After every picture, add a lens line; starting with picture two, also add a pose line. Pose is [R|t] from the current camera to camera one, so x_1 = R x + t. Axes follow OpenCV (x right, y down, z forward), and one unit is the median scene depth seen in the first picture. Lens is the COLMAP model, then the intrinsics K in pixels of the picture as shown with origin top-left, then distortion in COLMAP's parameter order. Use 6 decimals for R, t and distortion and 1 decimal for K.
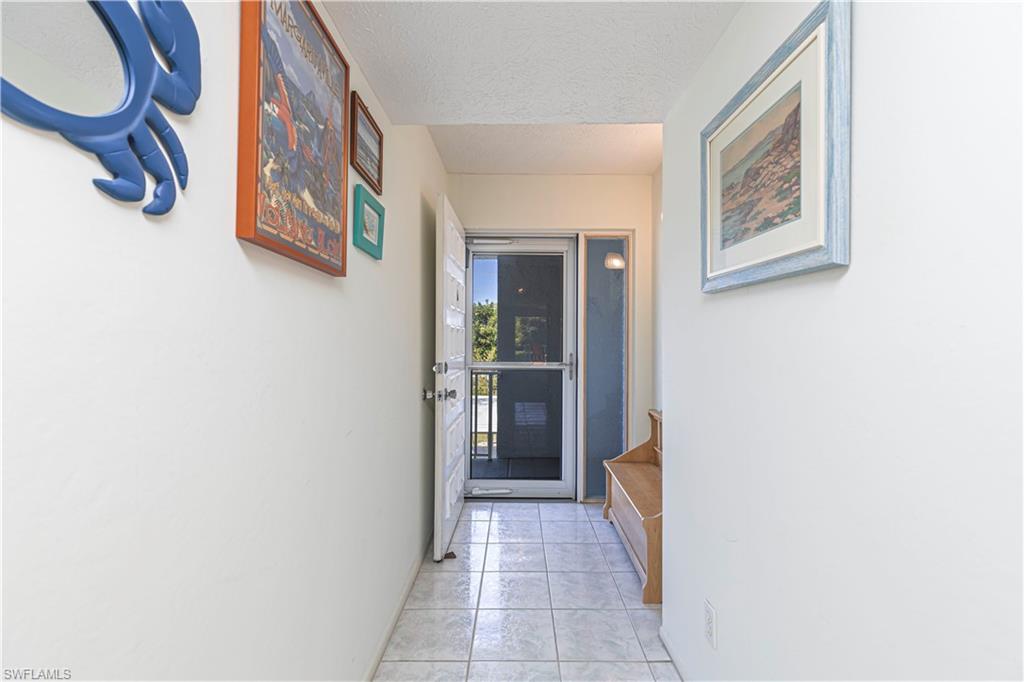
lens RADIAL K [[467.4, 0, 511.8], [0, 467.4, 337.1], [0, 0, 1]] dist [0.004602, 0.000221]
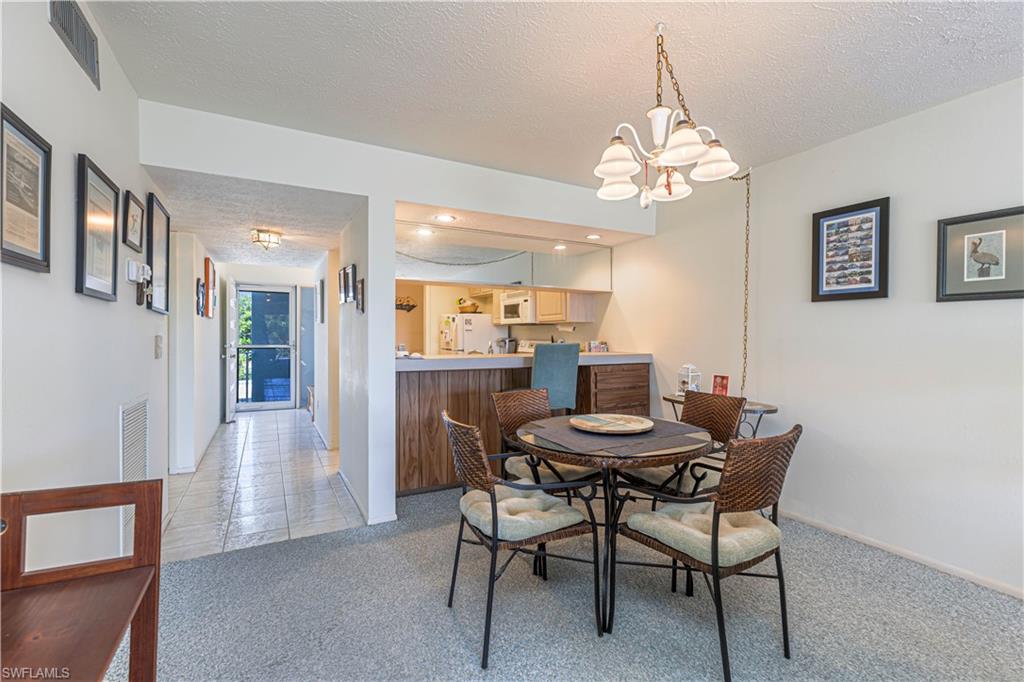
lens RADIAL K [[467.4, 0, 508.8], [0, 467.4, 338.9], [0, 0, 1]] dist [0.004602, 0.000221]
pose [[0.889946, -0.008911, 0.455979, 0.030274], [0.006226, 0.999953, 0.007390, 0.014457], [-0.456024, -0.003738, 0.889960, -1.407577]]
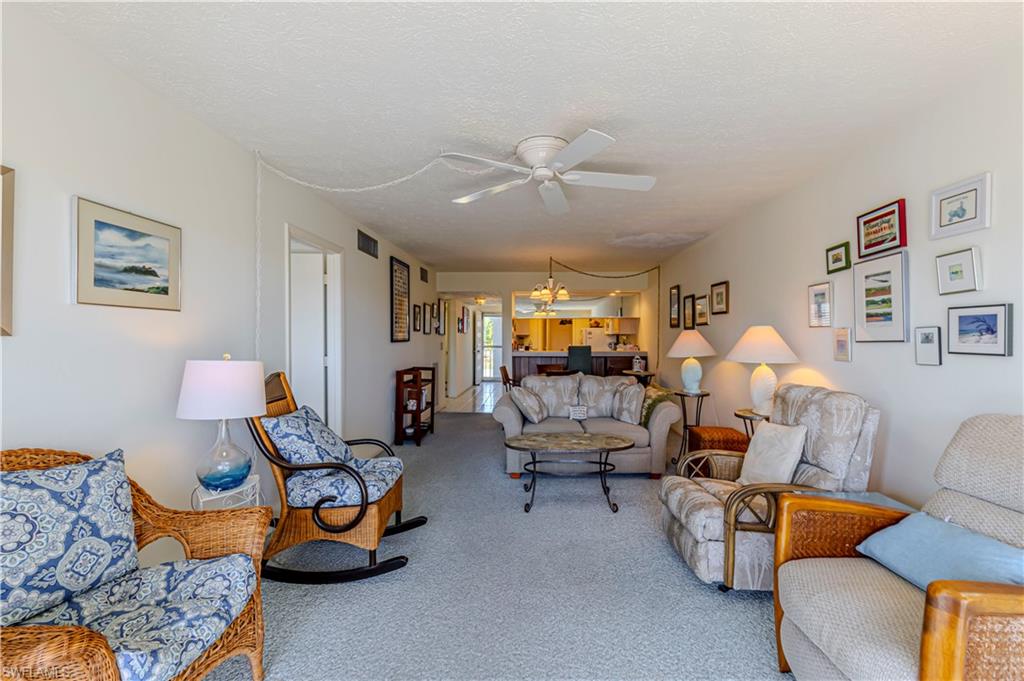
lens RADIAL K [[467.4, 0, 512.9], [0, 467.4, 339.2], [0, 0, 1]] dist [0.004602, 0.000221]
pose [[0.998443, -0.012298, -0.054404, 0.366979], [0.012419, 0.999921, 0.001896, -0.007980], [0.054376, -0.002568, 0.998517, -2.848681]]
